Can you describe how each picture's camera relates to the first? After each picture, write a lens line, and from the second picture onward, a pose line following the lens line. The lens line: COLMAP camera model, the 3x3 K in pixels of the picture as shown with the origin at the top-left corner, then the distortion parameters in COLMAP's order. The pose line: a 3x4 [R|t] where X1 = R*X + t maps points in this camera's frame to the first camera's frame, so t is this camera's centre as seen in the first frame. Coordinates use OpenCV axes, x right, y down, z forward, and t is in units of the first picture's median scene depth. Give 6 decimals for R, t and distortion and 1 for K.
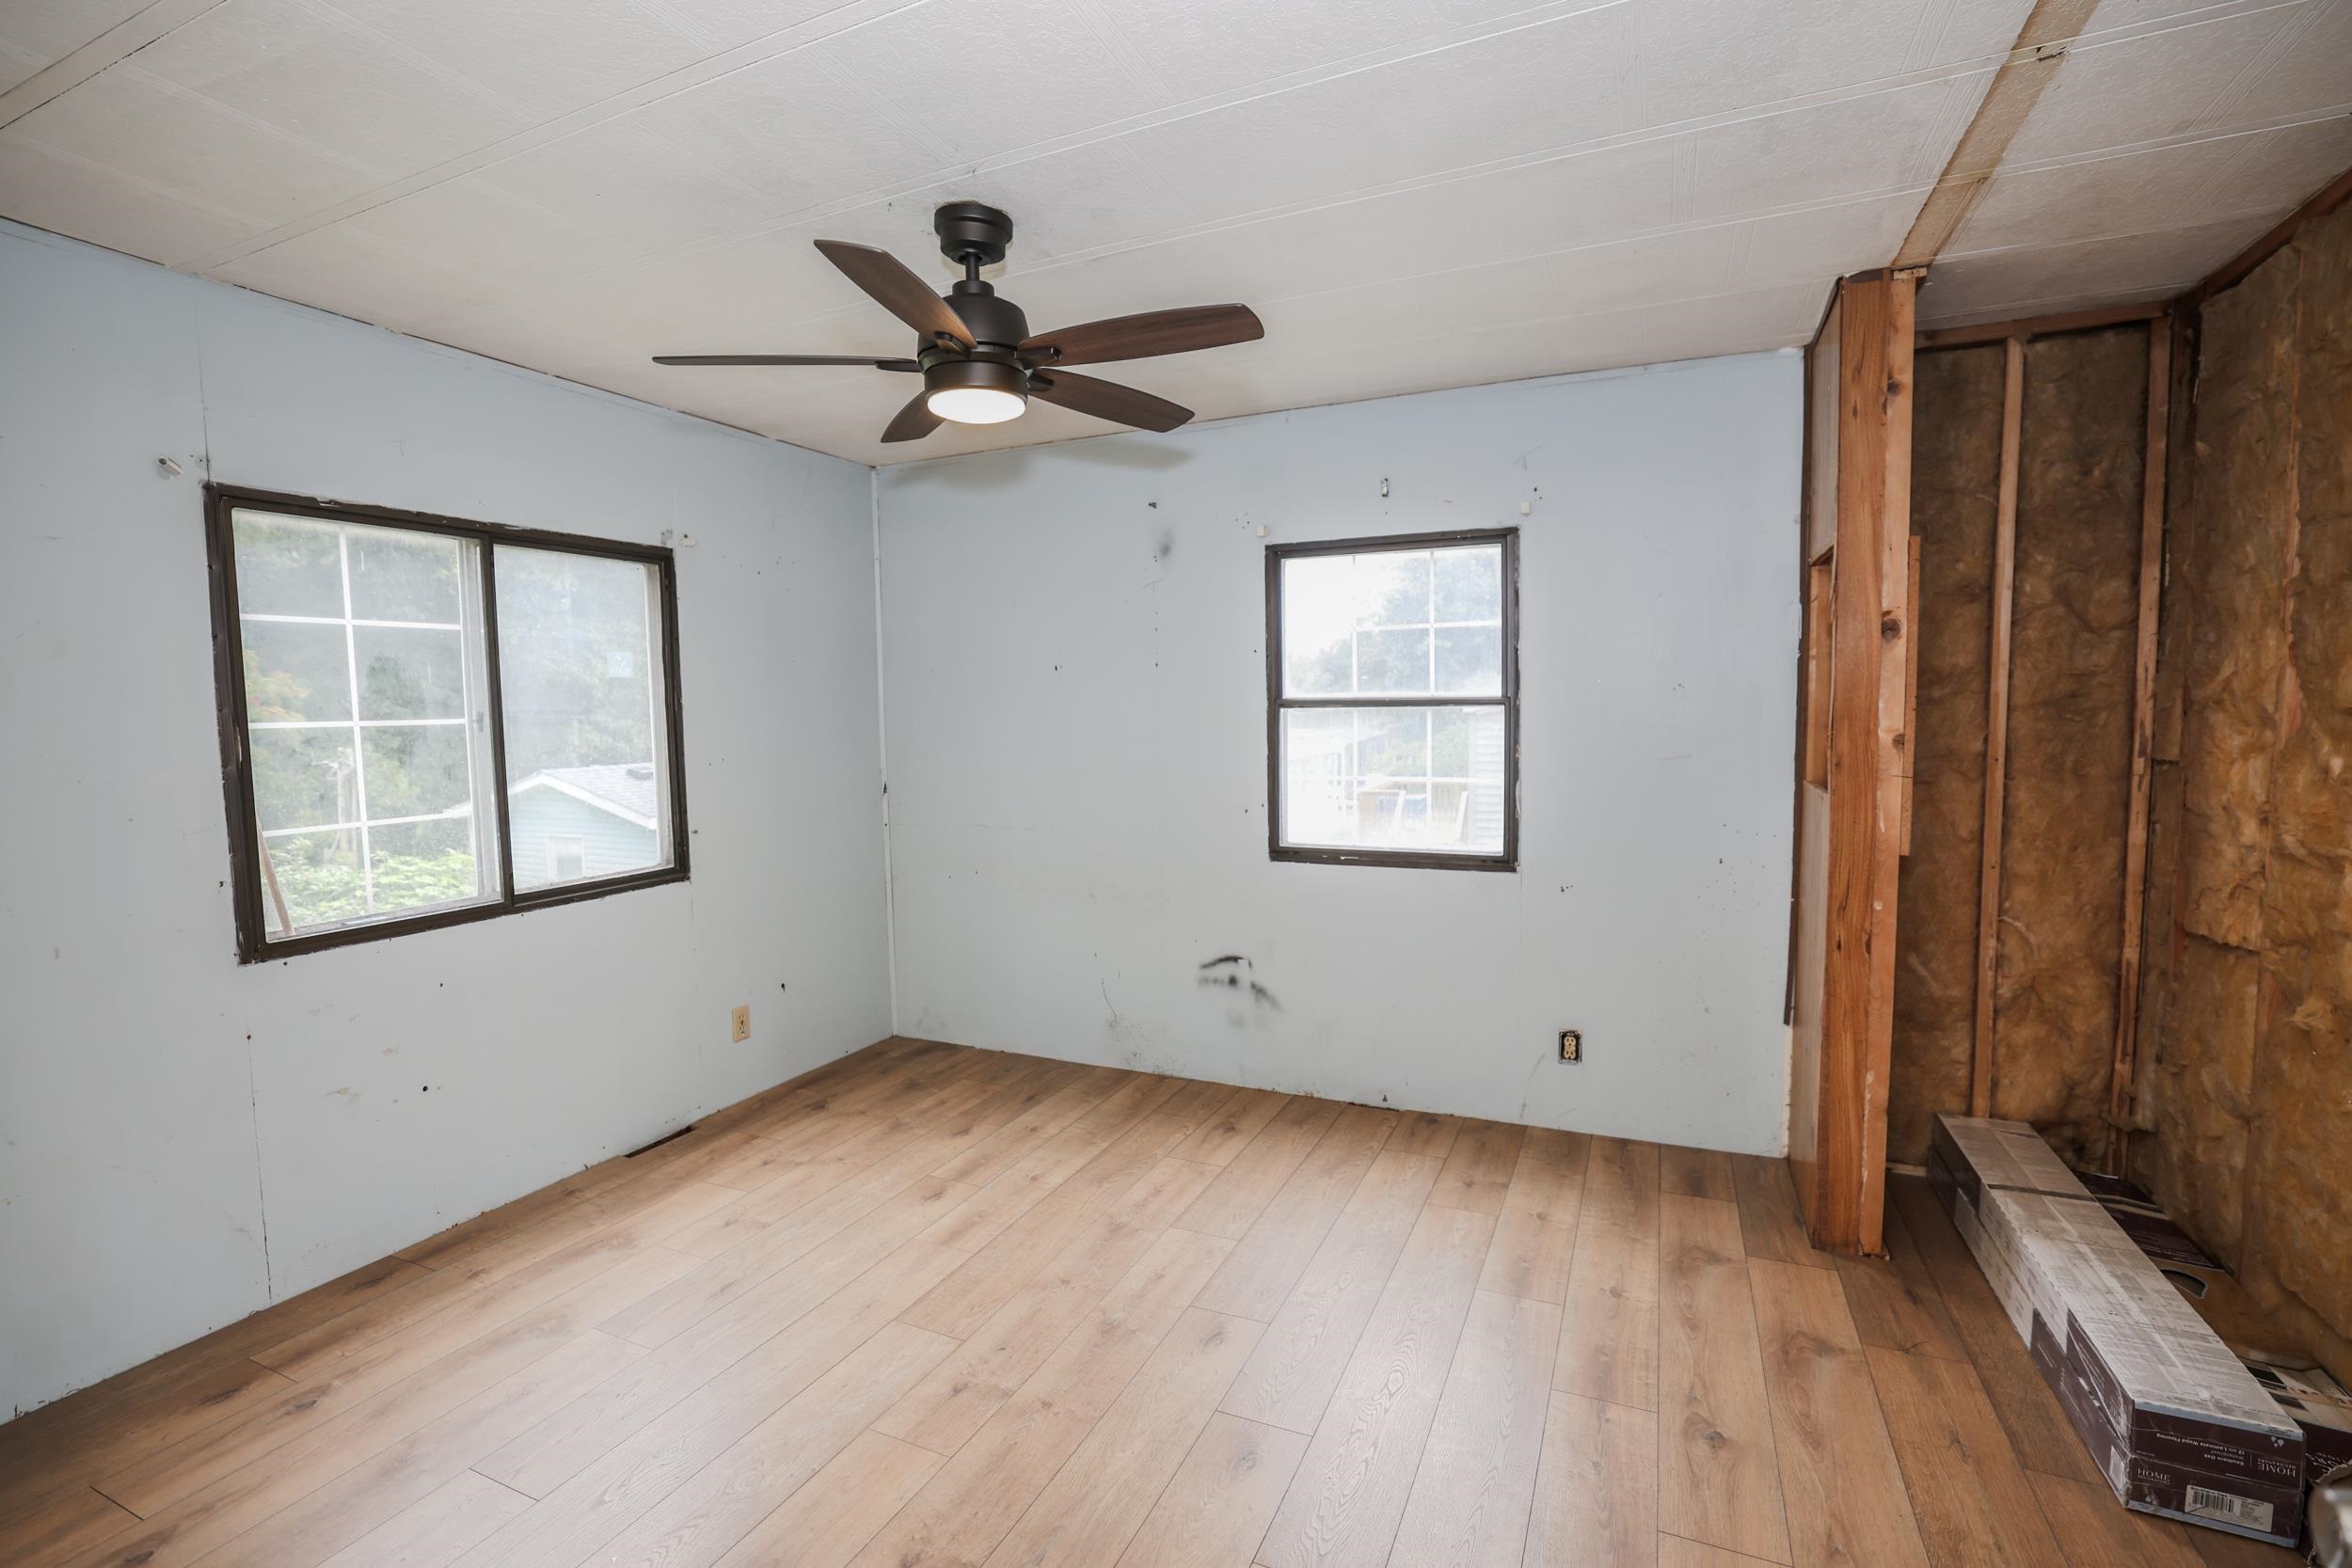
lens RADIAL K [[1025.5, 0, 1188.1], [0, 1025.5, 785.1], [0, 0, 1]] dist [-0.035727, 0.010376]
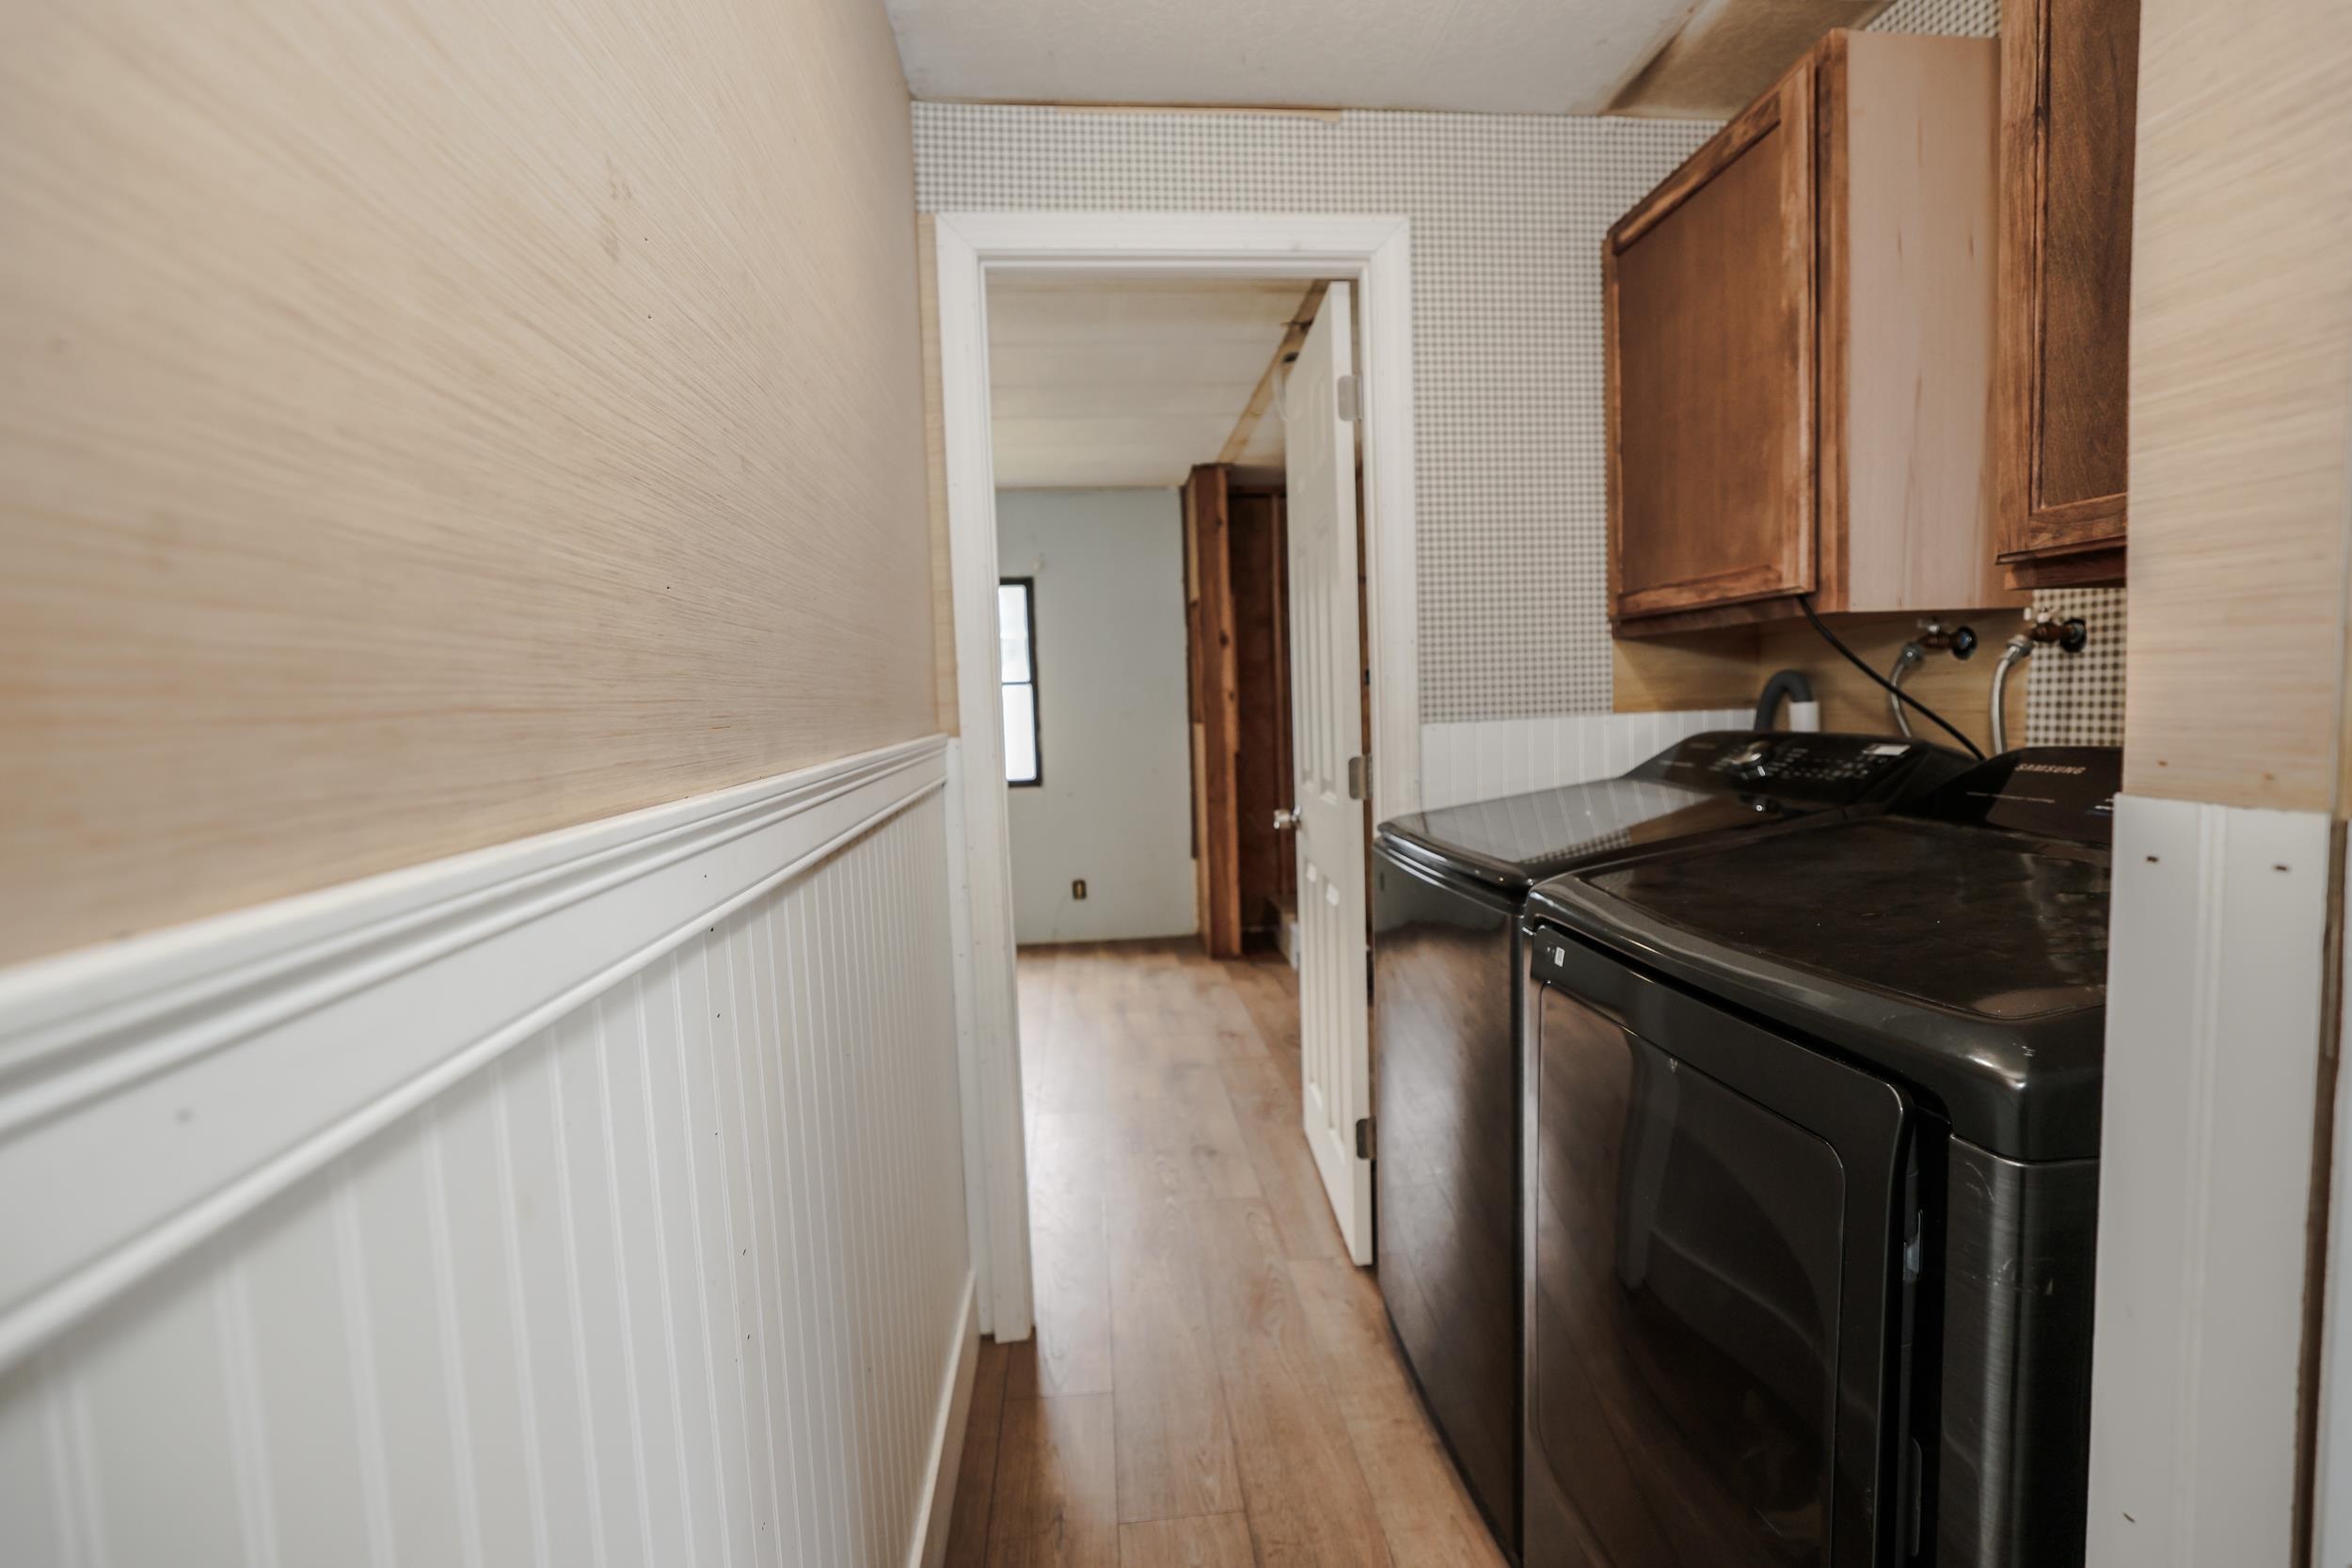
lens RADIAL K [[1025.5, 0, 1165.2], [0, 1025.5, 767.1], [0, 0, 1]] dist [-0.035727, 0.010376]
pose [[0.873537, -0.043814, 0.484782, -0.322347], [0.055524, 0.998409, -0.009815, 0.087509], [-0.483581, 0.035491, 0.874580, -0.566549]]
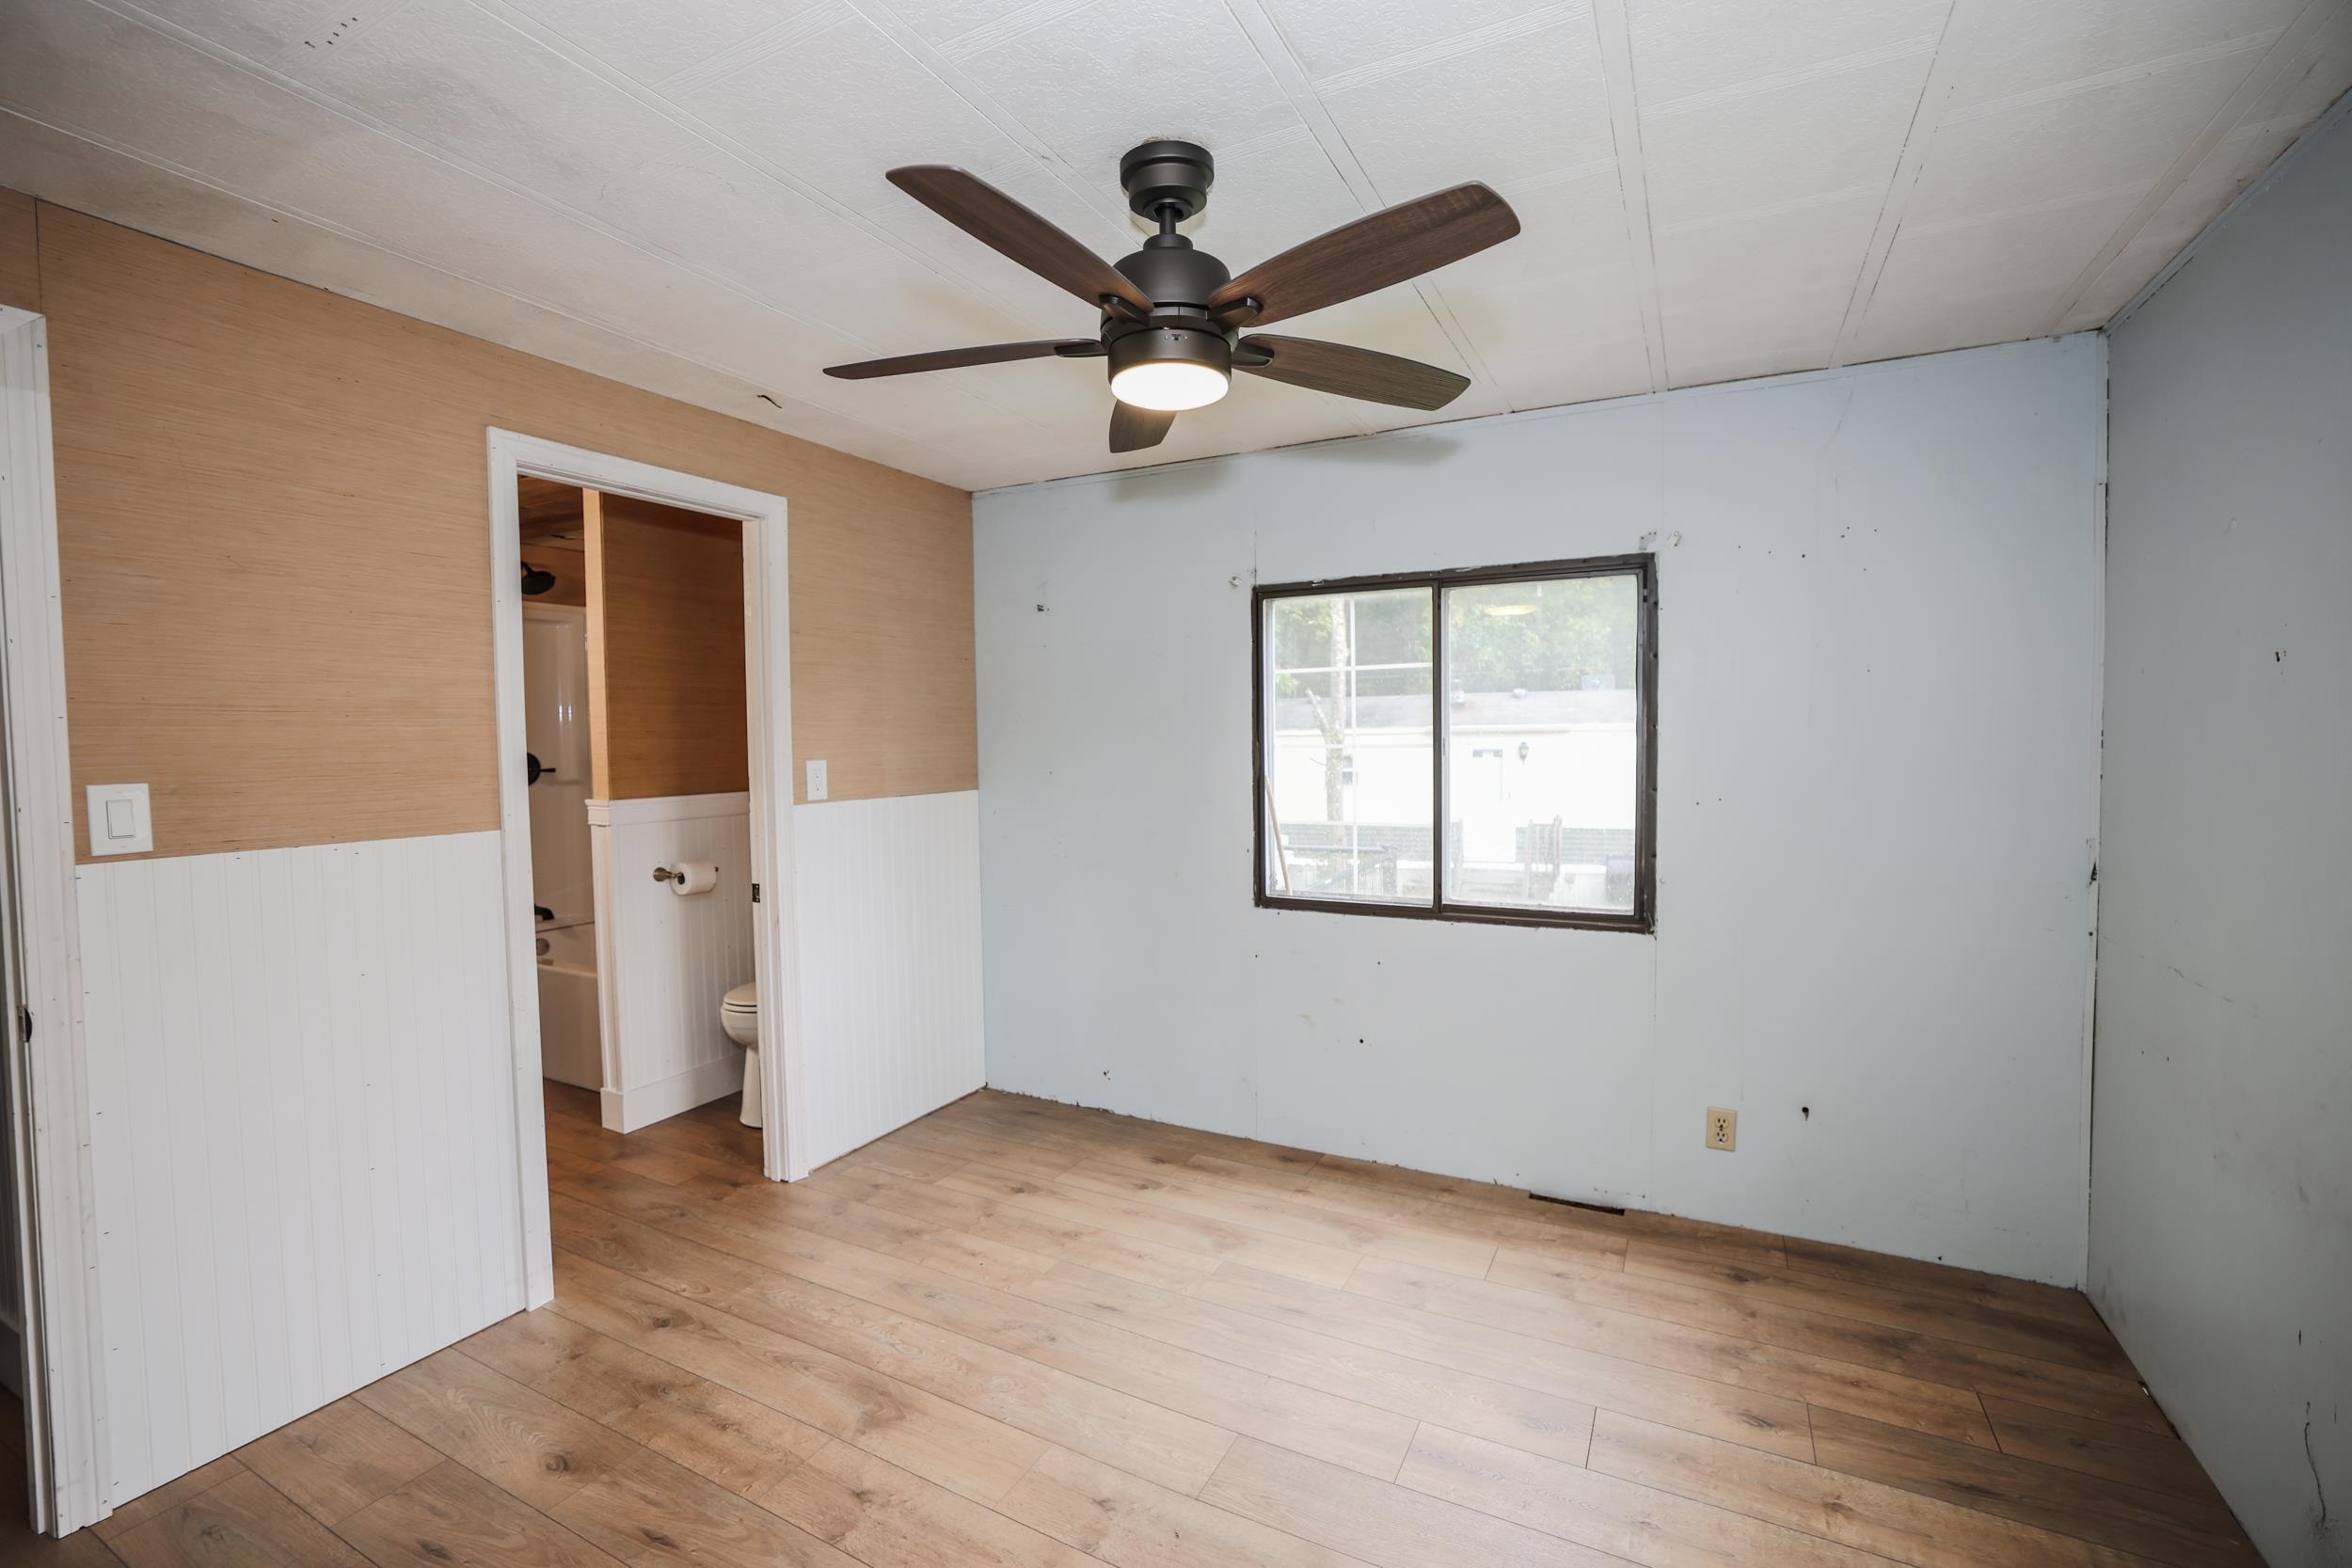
lens RADIAL K [[1025.5, 0, 1210.0], [0, 1025.5, 780.5], [0, 0, 1]] dist [-0.035727, 0.010376]
pose [[-0.041904, 0.062662, -0.997155, 0.415330], [-0.066320, 0.995656, 0.065354, -0.075077], [0.996918, 0.068870, -0.037566, 0.713830]]
